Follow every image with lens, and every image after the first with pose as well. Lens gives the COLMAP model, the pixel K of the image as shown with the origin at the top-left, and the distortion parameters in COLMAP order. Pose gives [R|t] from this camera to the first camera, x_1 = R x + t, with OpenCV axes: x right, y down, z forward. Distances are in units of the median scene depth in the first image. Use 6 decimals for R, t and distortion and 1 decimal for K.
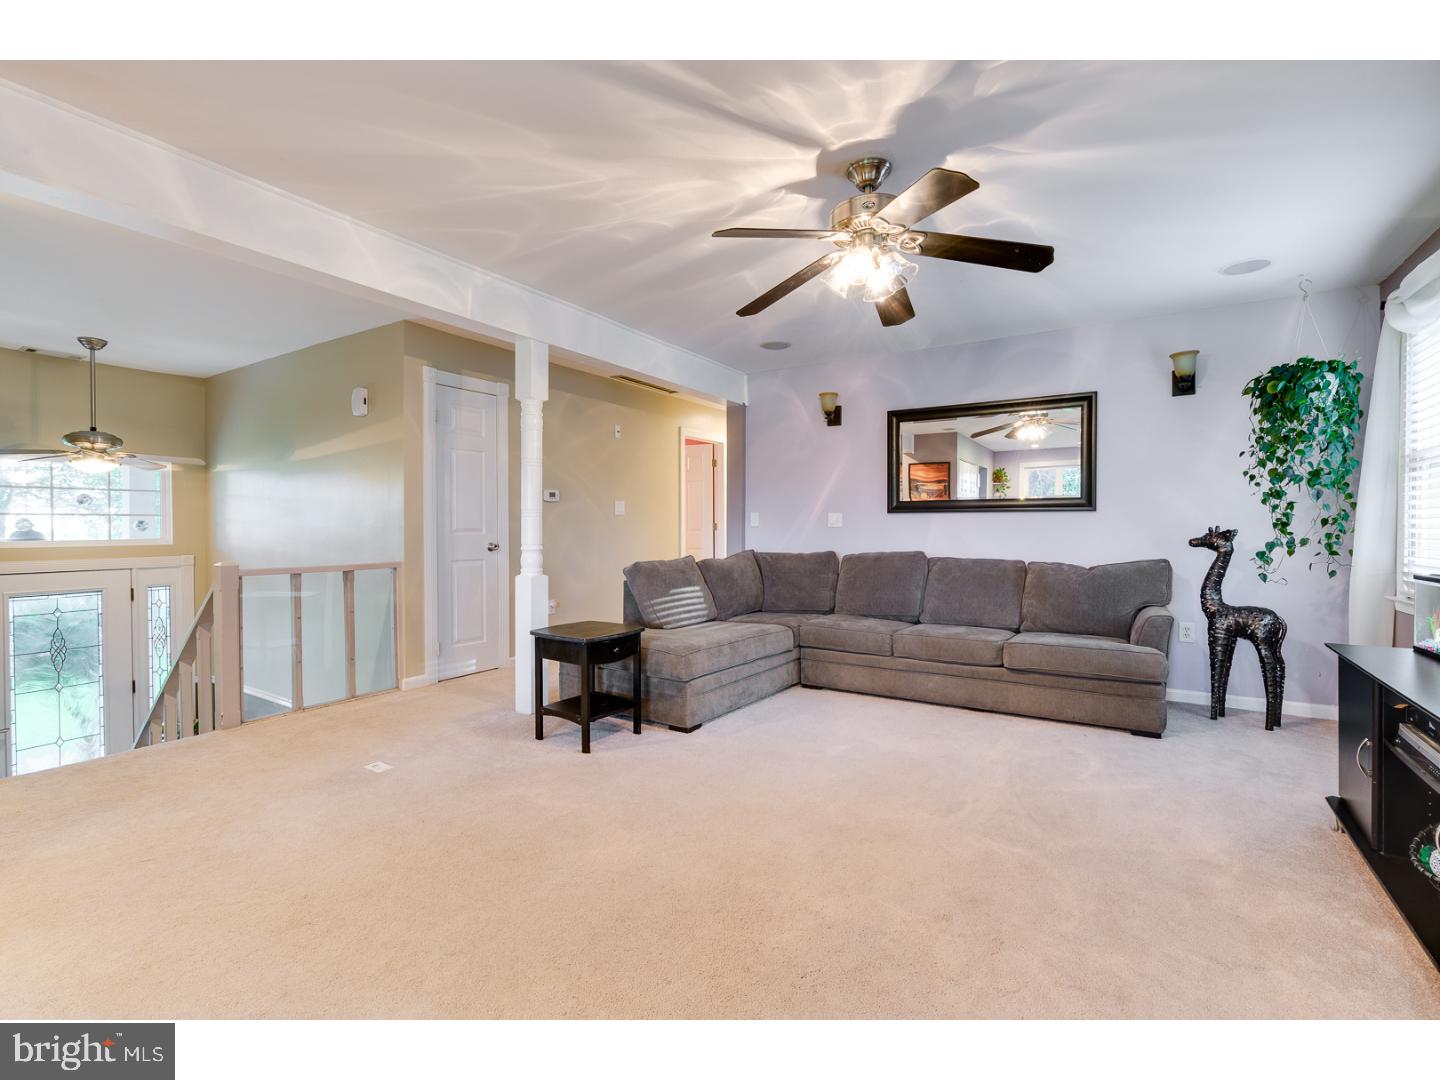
lens RADIAL K [[667.7, 0, 713.8], [0, 667.7, 533.1], [0, 0, 1]] dist [-0.002358, 0.000116]
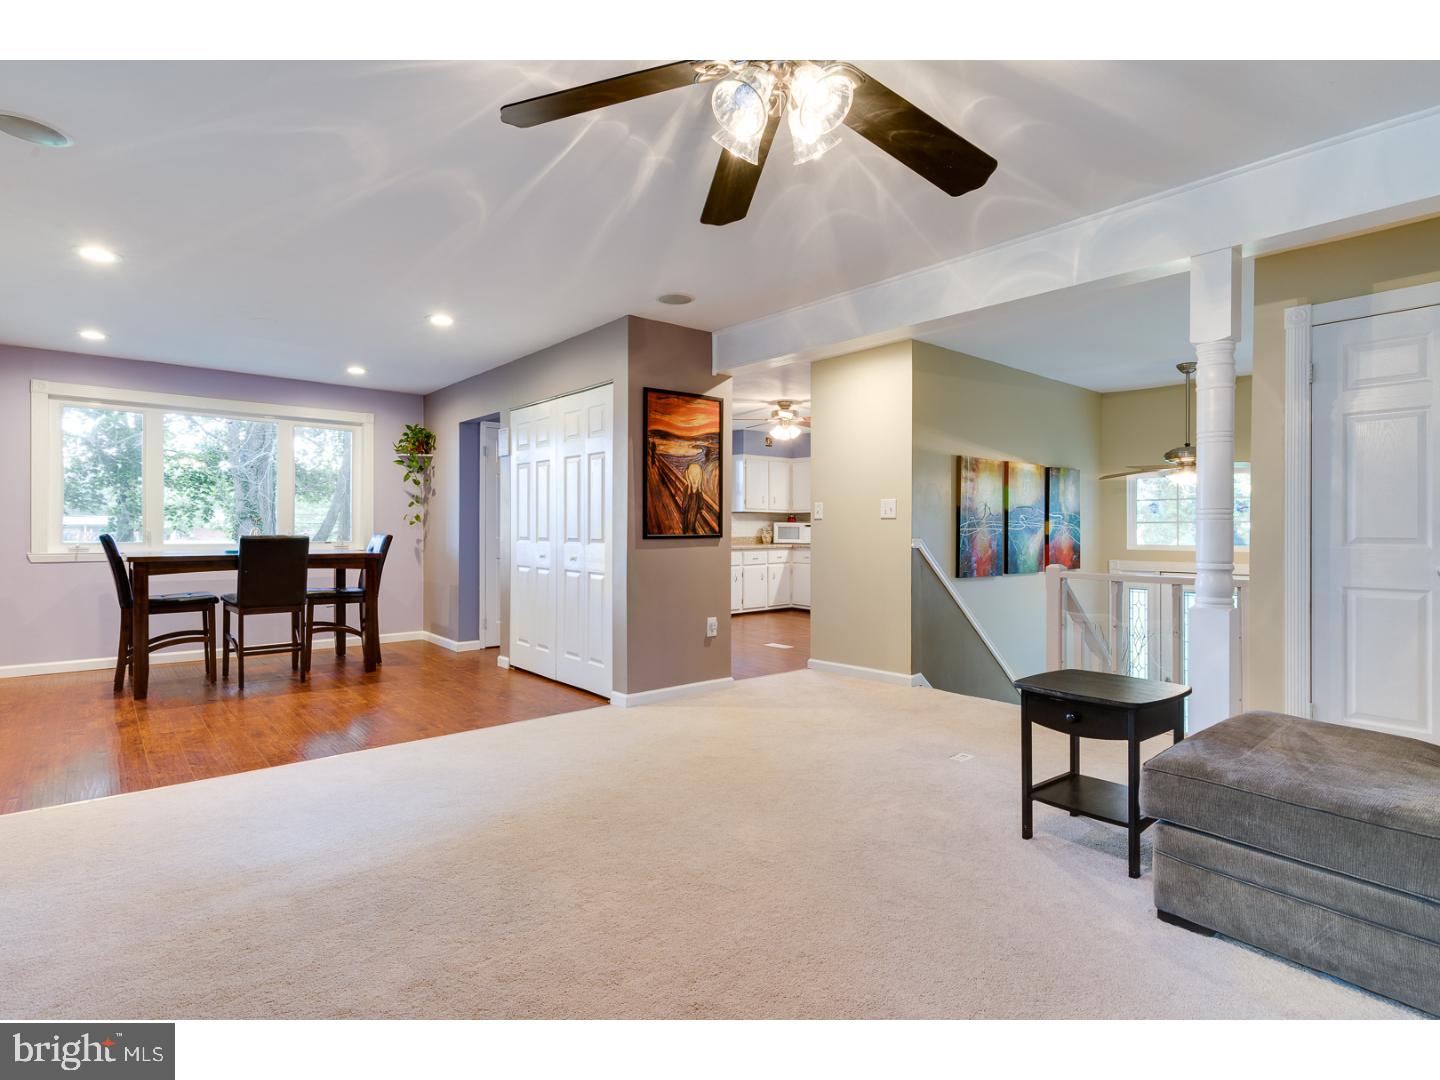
lens RADIAL K [[734.9, 0, 713.1], [0, 734.9, 534.3], [0, 0, 1]] dist [0.004142, 0.002160]
pose [[-0.299007, 0.006116, -0.954231, 0.486341], [-0.012909, 0.999862, 0.010453, -0.009446], [0.954163, 0.015444, -0.298887, 0.631995]]
